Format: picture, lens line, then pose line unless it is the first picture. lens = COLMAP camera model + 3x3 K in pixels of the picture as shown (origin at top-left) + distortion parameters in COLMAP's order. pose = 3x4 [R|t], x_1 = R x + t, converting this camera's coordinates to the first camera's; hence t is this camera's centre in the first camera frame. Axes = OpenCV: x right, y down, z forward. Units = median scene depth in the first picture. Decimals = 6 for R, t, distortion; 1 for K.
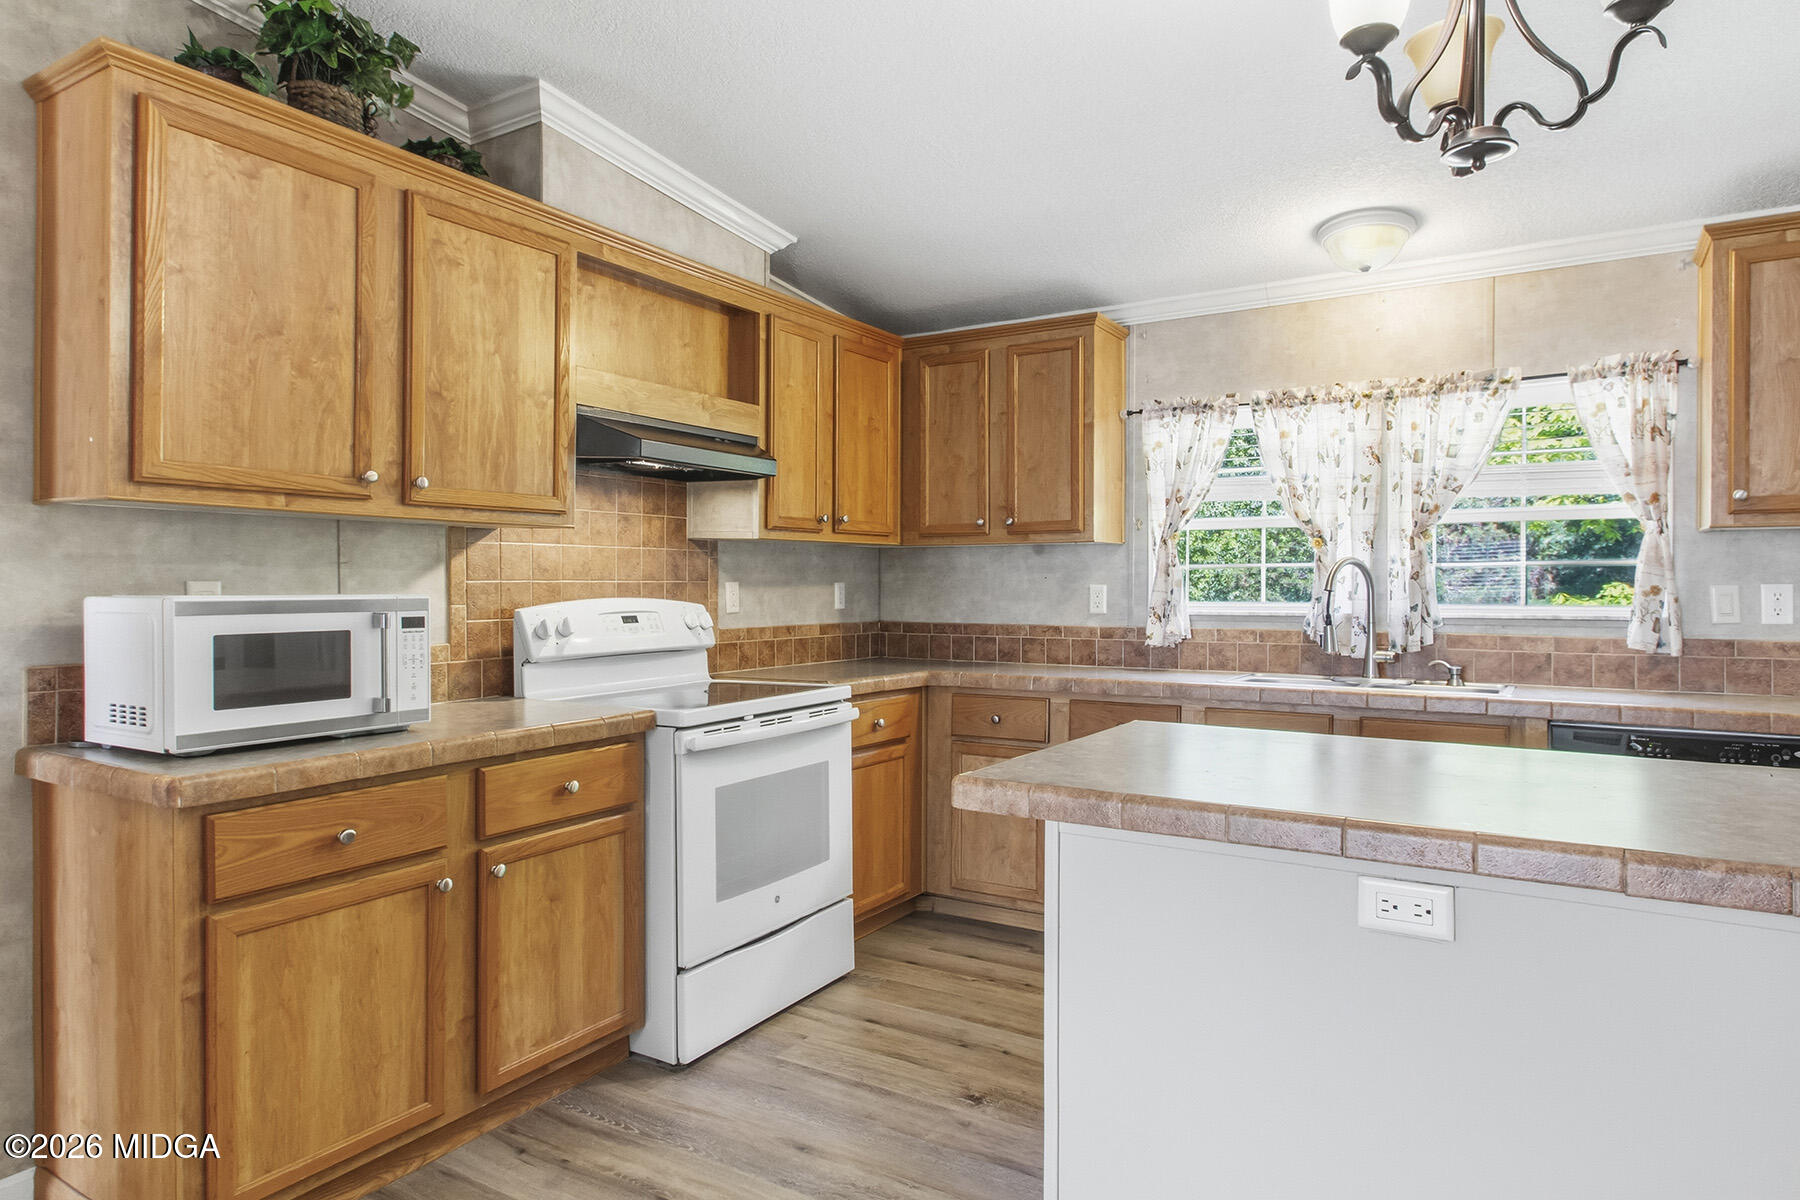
lens RADIAL K [[1065.3, 0, 900.8], [0, 1065.3, 587.6], [0, 0, 1]] dist [0.001578, 0.001984]
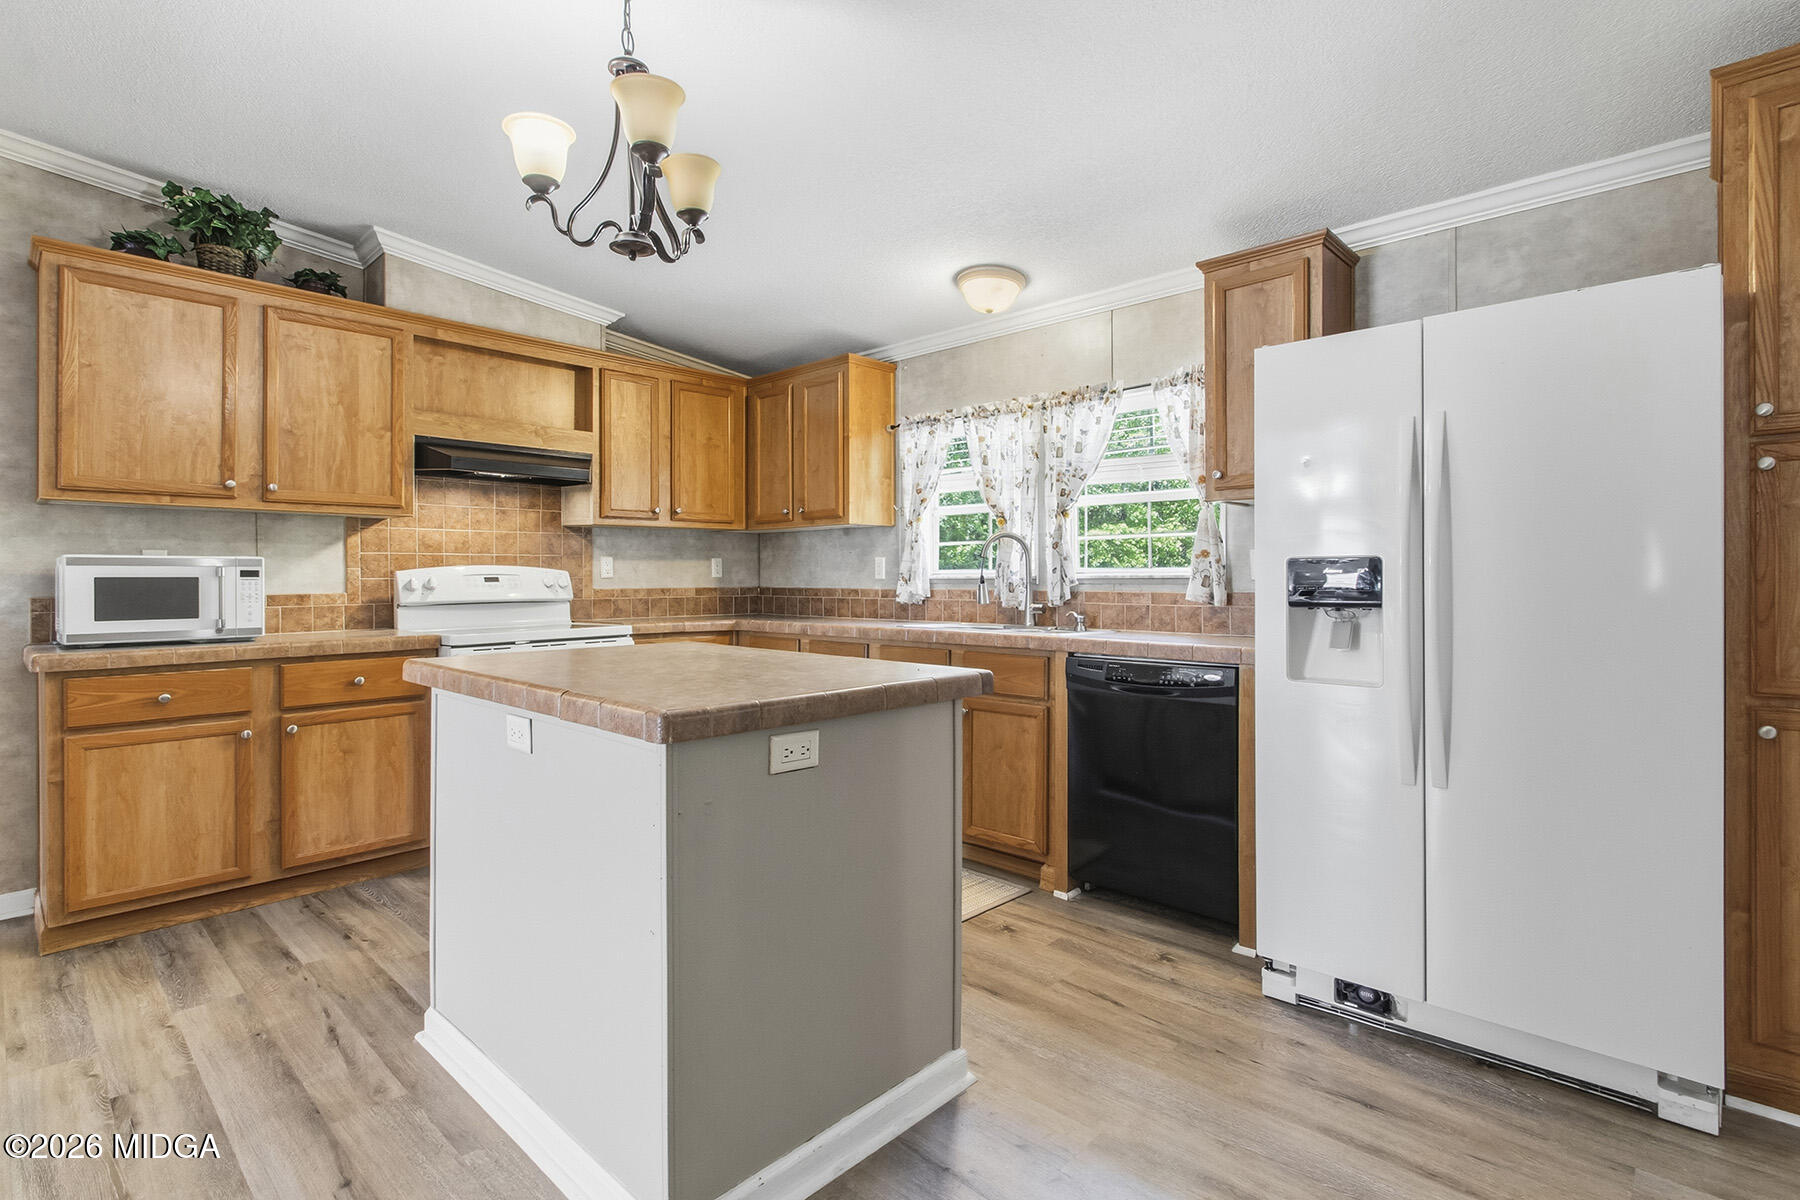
lens RADIAL K [[869.4, 0, 914.5], [0, 869.4, 574.8], [0, 0, 1]] dist [-0.001653, -0.000476]
pose [[0.980615, -0.003307, -0.195917, 0.547869], [0.002439, 0.999986, -0.004671, 0.030061], [0.195930, 0.004102, 0.980609, -0.064158]]
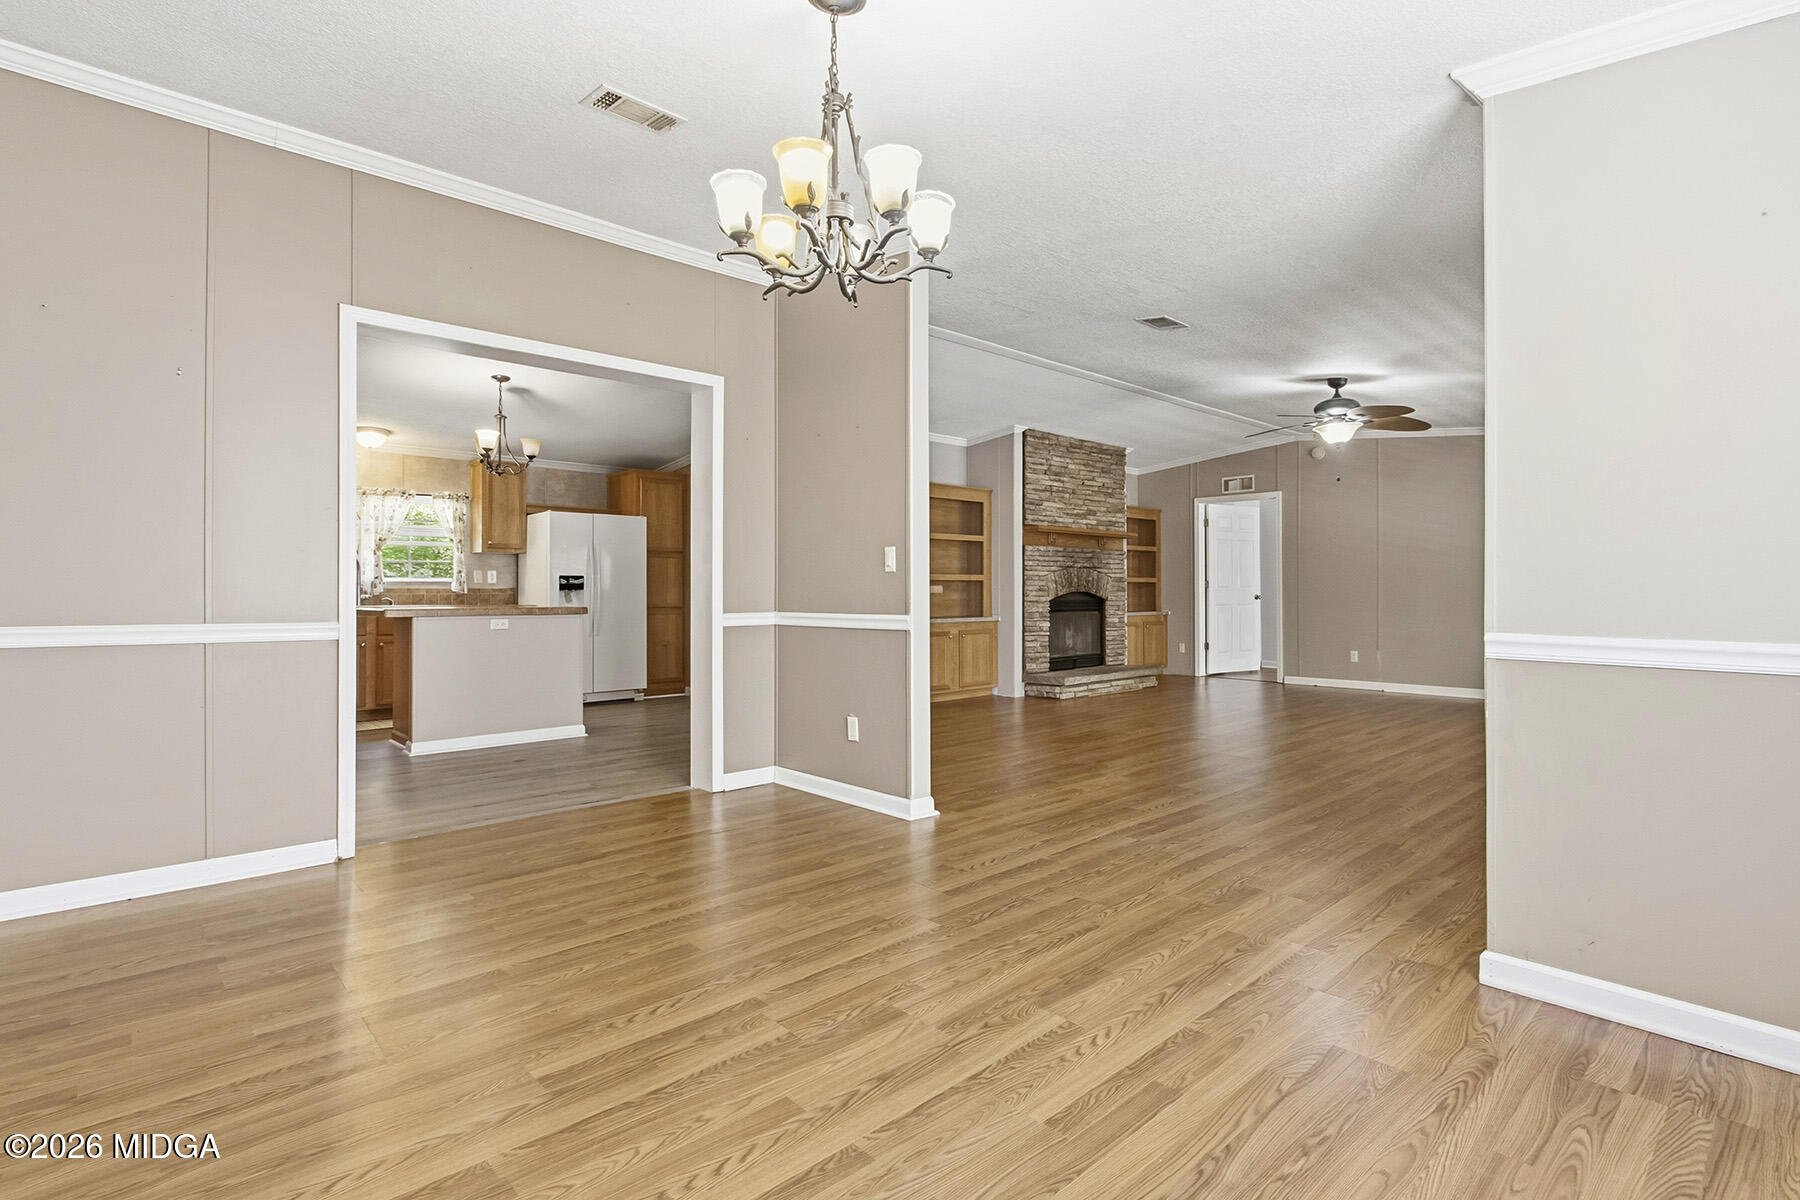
lens RADIAL K [[871.7, 0, 941.0], [0, 871.7, 584.0], [0, 0, 1]] dist [-0.001077, -0.001183]
pose [[0.242543, 0.008771, 0.970101, -1.285992], [0.005938, 0.999927, -0.010526, 0.067203], [-0.970123, 0.008313, 0.242473, -0.869811]]
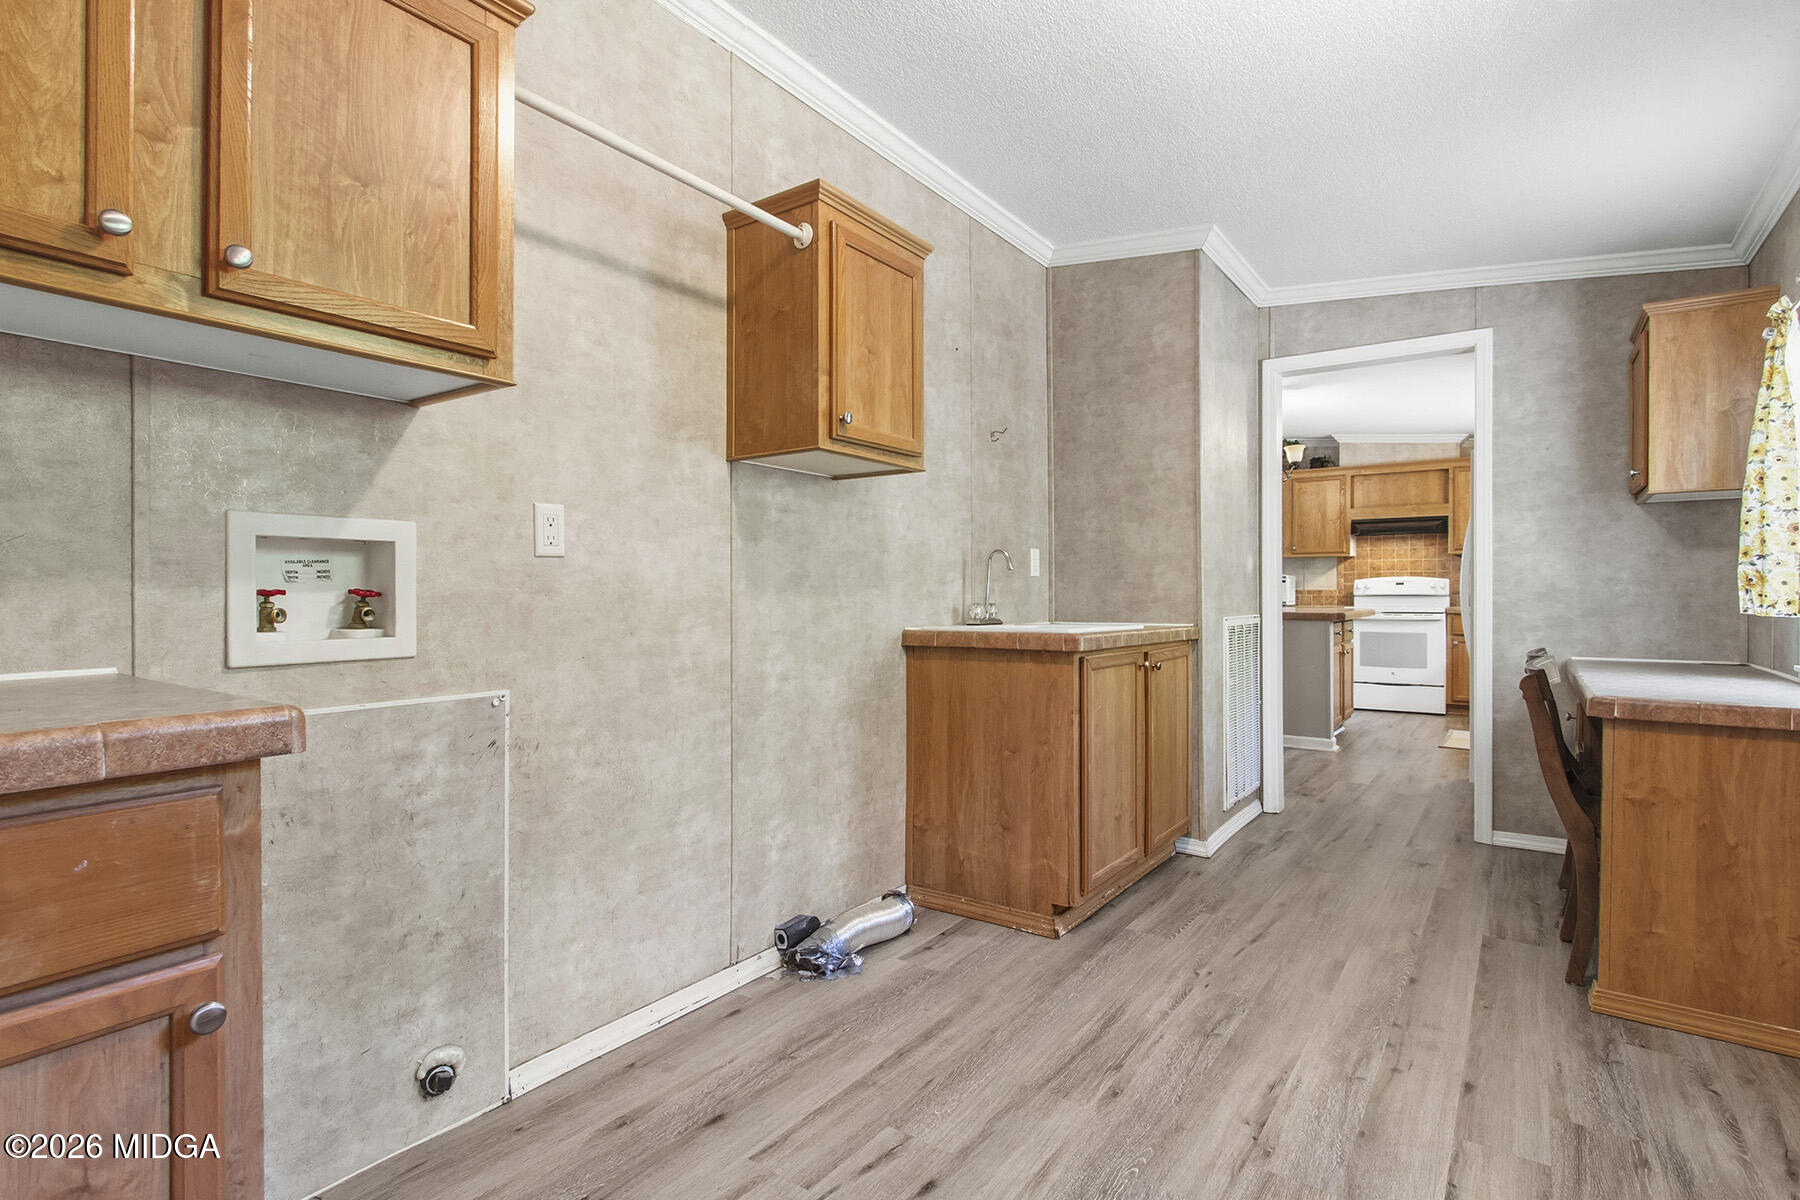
lens RADIAL K [[838.2, 0, 894.8], [0, 838.2, 593.8], [0, 0, 1]] dist [-0.000794, 0.000548]
pose [[-0.102469, 0.003241, -0.994731, 2.188851], [-0.001956, 0.999992, 0.003460, 0.052045], [0.994734, 0.002300, -0.102462, -0.161573]]
